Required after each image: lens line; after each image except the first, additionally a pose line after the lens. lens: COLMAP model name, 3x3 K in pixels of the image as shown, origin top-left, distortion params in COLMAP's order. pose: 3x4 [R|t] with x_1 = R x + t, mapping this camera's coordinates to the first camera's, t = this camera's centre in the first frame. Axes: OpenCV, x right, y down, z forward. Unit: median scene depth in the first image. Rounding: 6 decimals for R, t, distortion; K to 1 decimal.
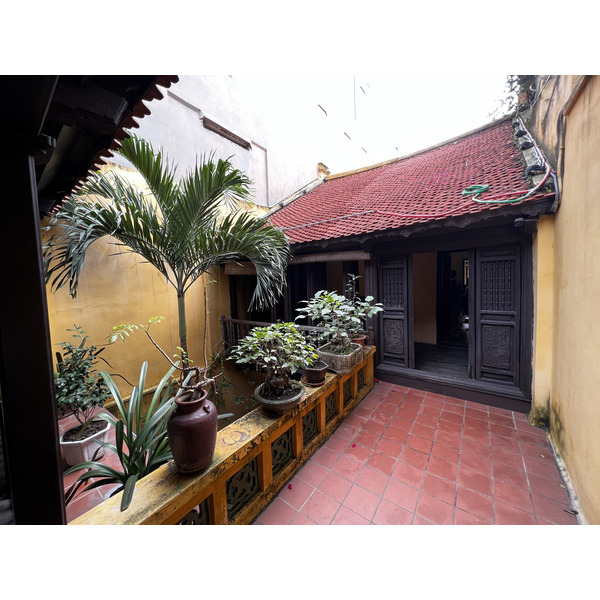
lens RADIAL K [[238.2, 0, 297.3], [0, 238.2, 298.6], [0, 0, 1]] dist [-0.002154, 0.000093]
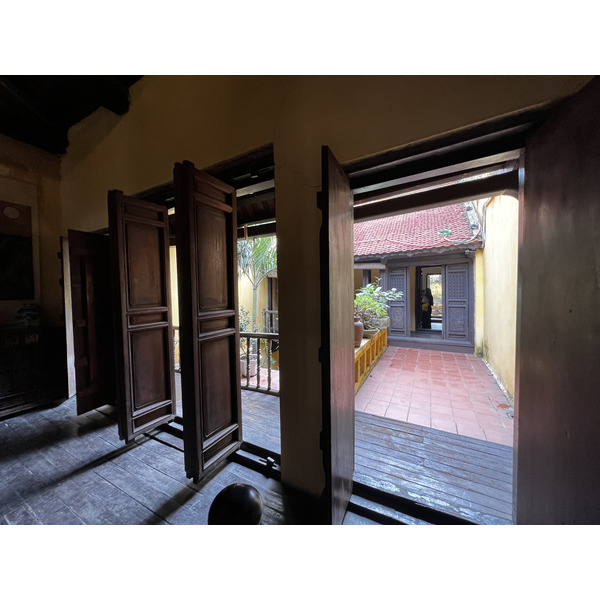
lens RADIAL K [[238.2, 0, 298.3], [0, 238.2, 298.2], [0, 0, 1]] dist [-0.002154, 0.000093]
pose [[0.989010, 0.024660, 0.145777, -0.570329], [-0.017076, 0.998446, -0.053049, 0.147278], [-0.146858, 0.049977, 0.987894, -0.565764]]
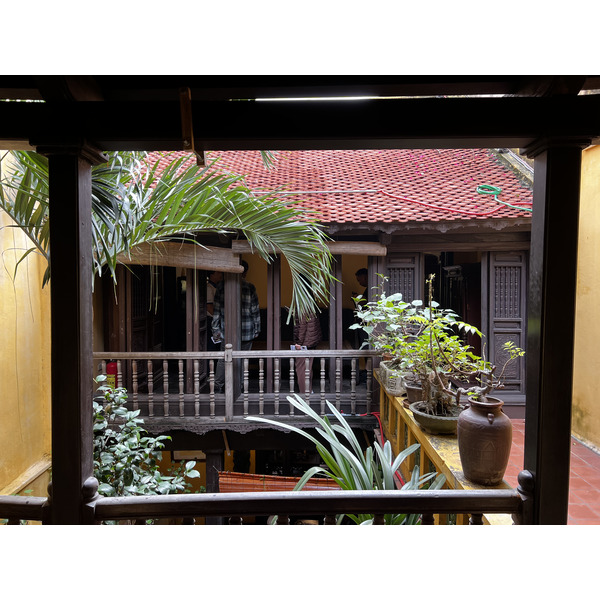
lens RADIAL K [[448.6, 0, 300.1], [0, 448.6, 302.2], [0, 0, 1]] dist [0.049233, -0.043609]
pose [[0.808168, 0.004418, 0.588936, -0.856118], [0.015683, 0.999456, -0.029018, 0.026033], [-0.588744, 0.032688, 0.807659, 0.007255]]
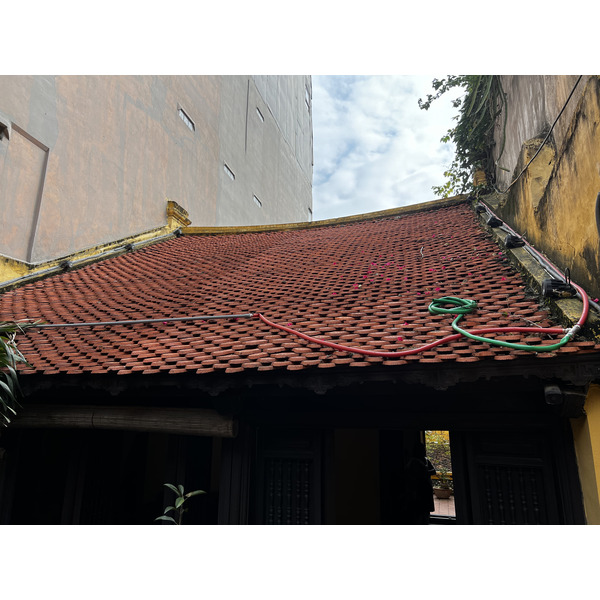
lens RADIAL K [[448.6, 0, 297.8], [0, 448.6, 303.5], [0, 0, 1]] dist [0.049233, -0.043609]
pose [[0.929996, 0.136119, 0.341437, 0.138697], [-0.021055, 0.947107, -0.320228, -0.154140], [-0.366967, 0.290621, 0.883671, 0.289789]]
